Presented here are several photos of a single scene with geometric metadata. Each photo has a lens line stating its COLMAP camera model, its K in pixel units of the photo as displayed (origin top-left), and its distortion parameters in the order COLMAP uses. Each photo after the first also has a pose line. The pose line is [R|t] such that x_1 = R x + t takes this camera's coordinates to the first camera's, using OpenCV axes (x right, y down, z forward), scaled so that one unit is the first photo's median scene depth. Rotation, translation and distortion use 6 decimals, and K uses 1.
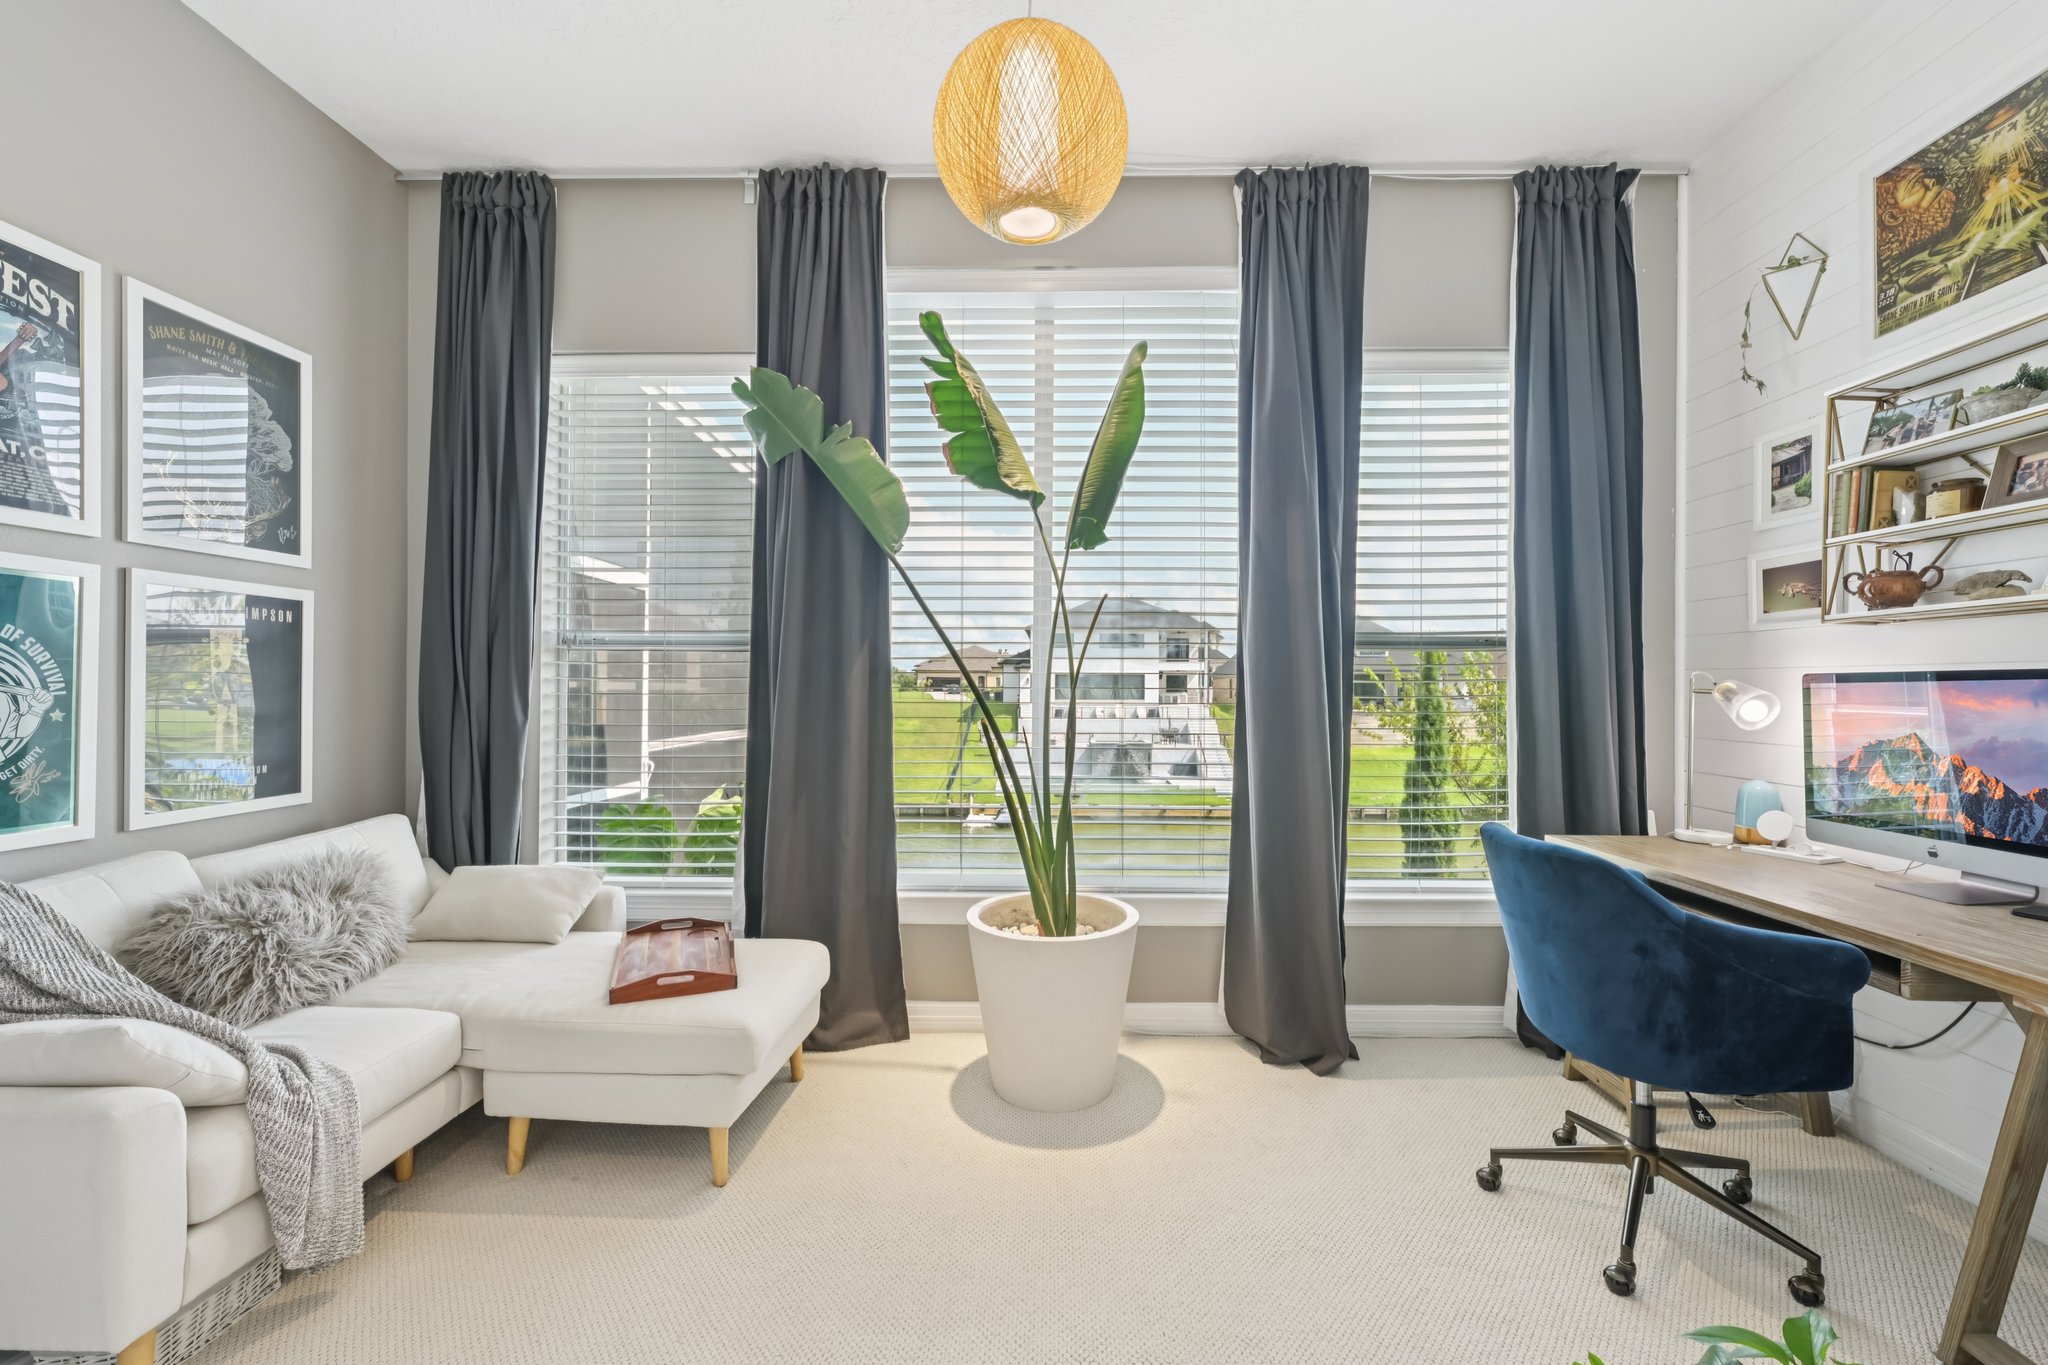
lens RADIAL K [[831.1, 0, 1033.0], [0, 831.1, 680.8], [0, 0, 1]] dist [0.002905, 0.000261]
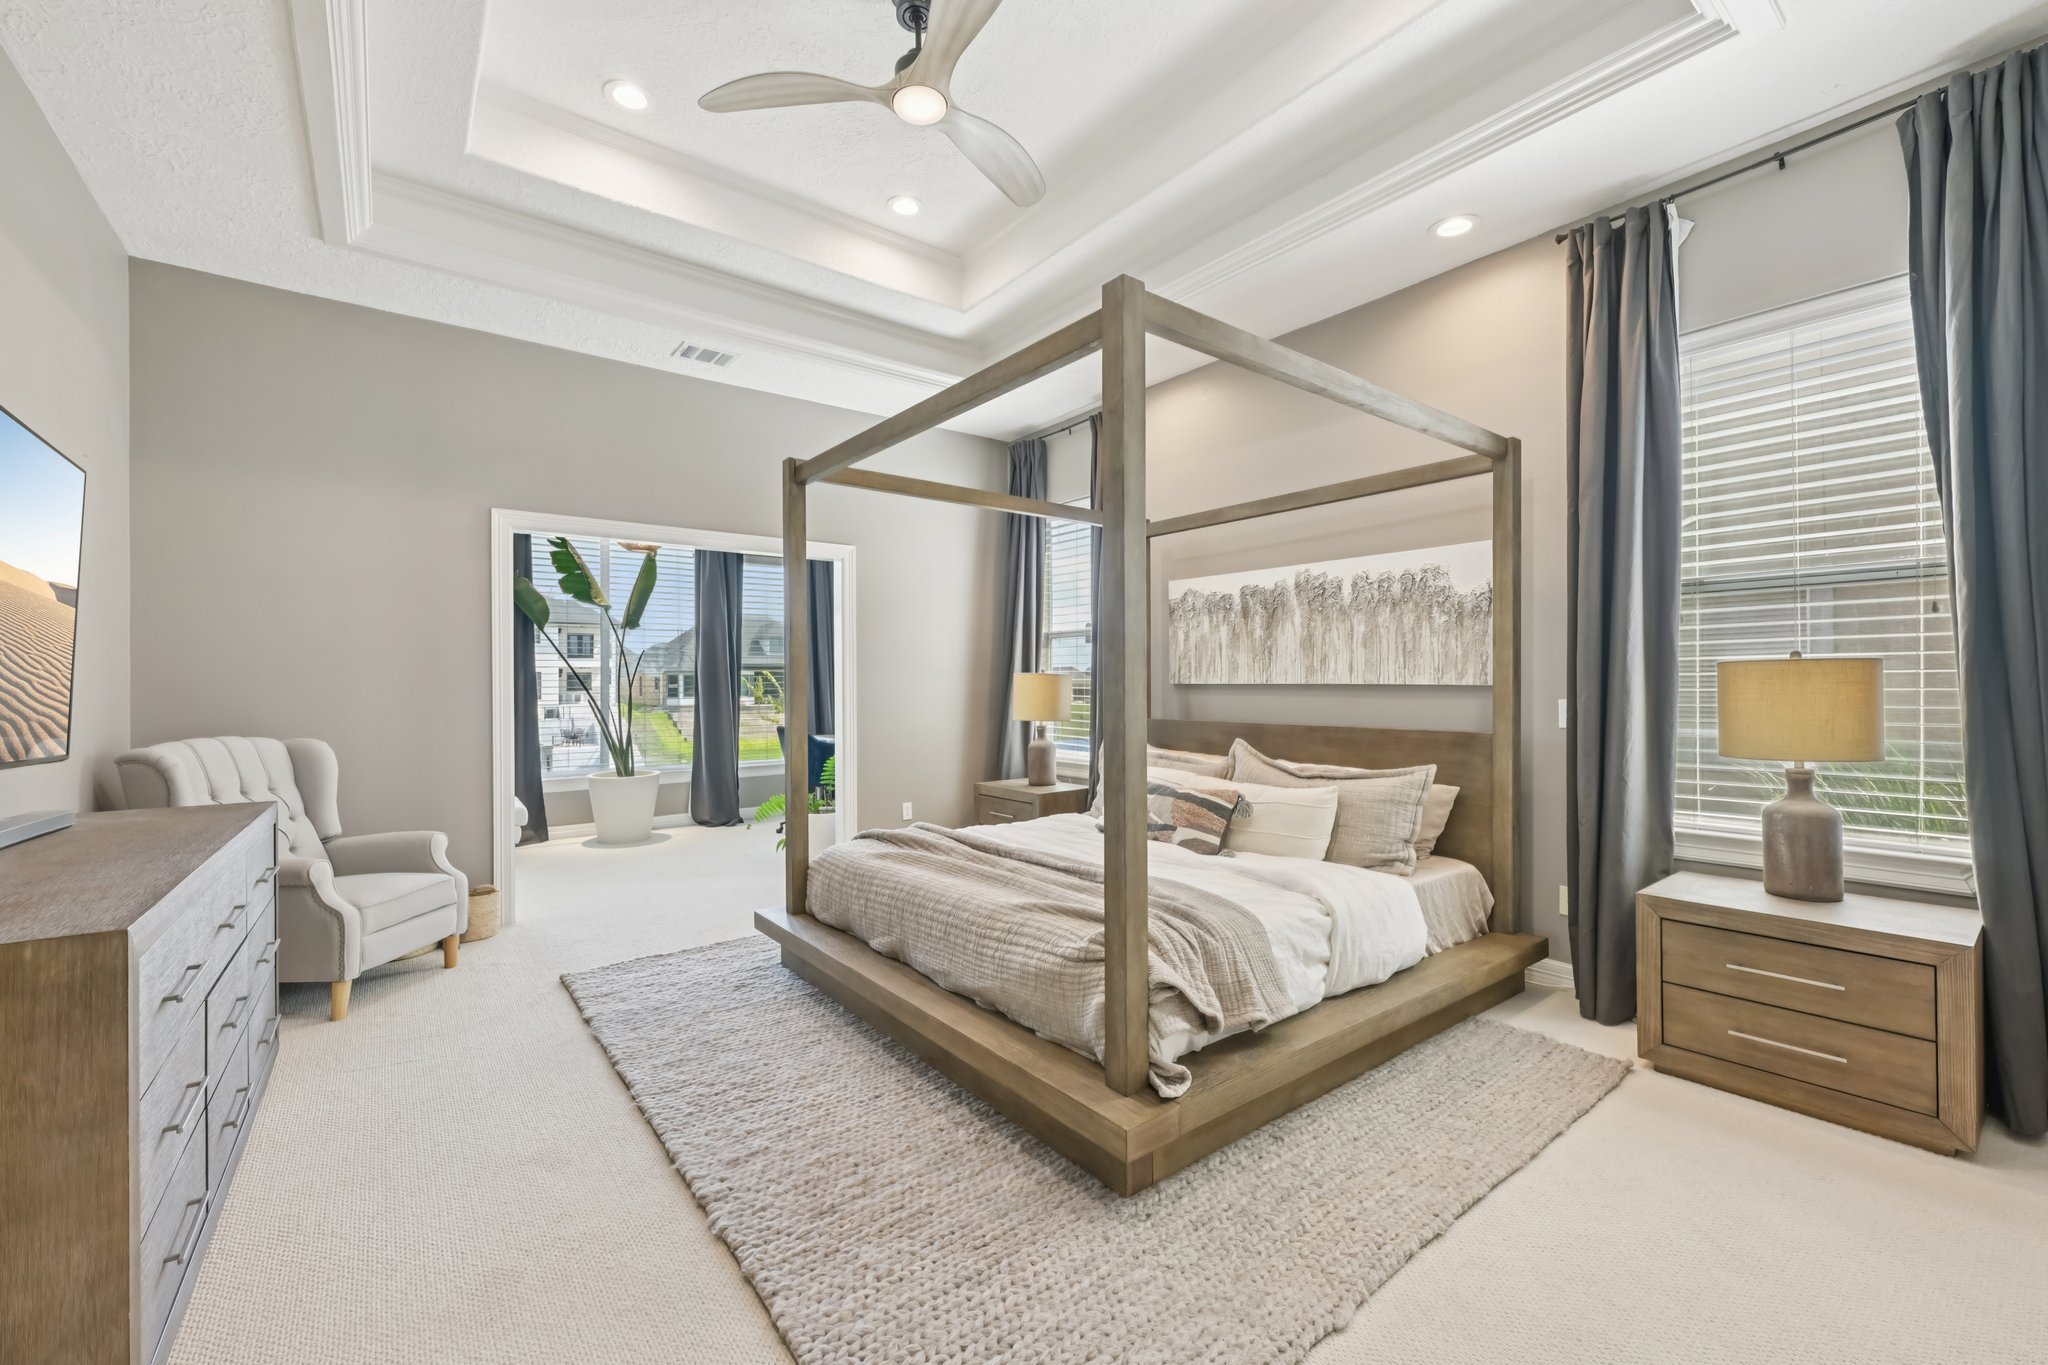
lens RADIAL K [[831.1, 0, 1023.8], [0, 831.1, 684.3], [0, 0, 1]] dist [0.002905, 0.000261]
pose [[0.781867, -0.007876, 0.623395, -0.538197], [0.003254, 0.999958, 0.008552, -0.015275], [-0.623437, -0.004658, 0.781860, -1.564984]]
